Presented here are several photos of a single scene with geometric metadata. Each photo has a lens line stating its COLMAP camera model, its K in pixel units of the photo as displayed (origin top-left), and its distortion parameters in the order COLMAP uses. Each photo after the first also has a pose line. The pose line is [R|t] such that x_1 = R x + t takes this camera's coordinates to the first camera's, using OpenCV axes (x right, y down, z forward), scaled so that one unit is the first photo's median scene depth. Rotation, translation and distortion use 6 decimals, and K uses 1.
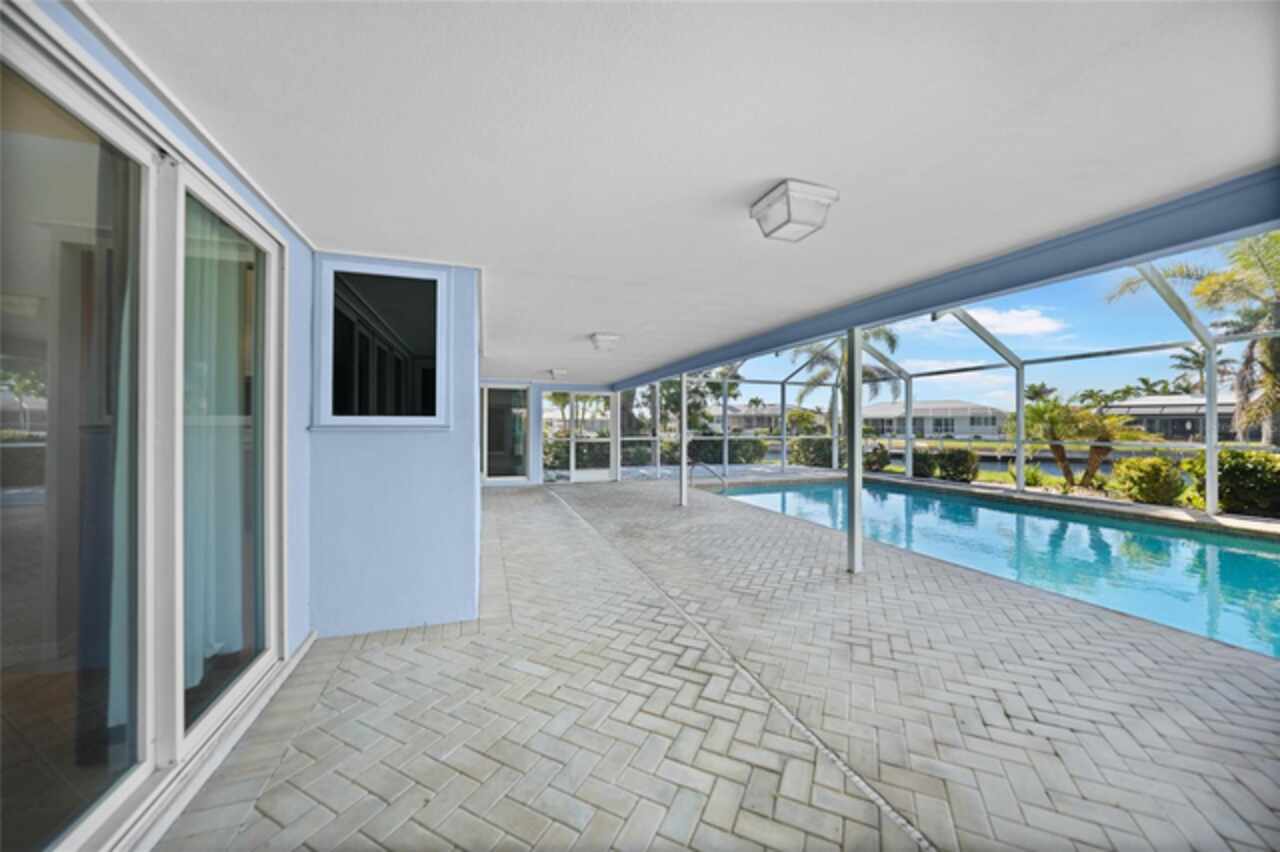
lens RADIAL K [[438.9, 0, 639.8], [0, 438.9, 419.6], [0, 0, 1]] dist [-0.020461, 0.000014]
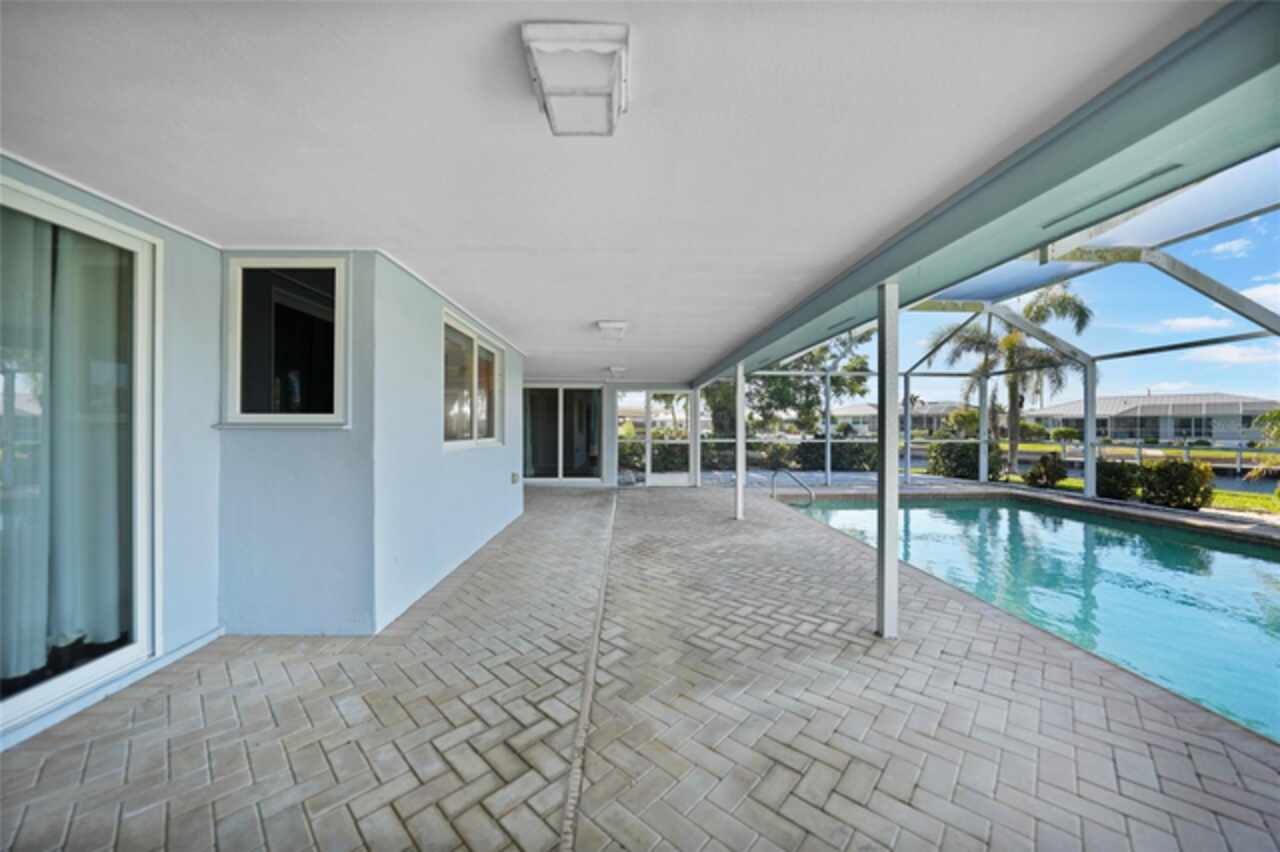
lens RADIAL K [[446.1, 0, 642.0], [0, 446.1, 423.5], [0, 0, 1]] dist [-0.028592, 0.006949]
pose [[0.954901, -0.000128, -0.296923, 0.123652], [0.001963, 0.999981, 0.005881, 0.002635], [0.296917, -0.006199, 0.954883, 0.081569]]
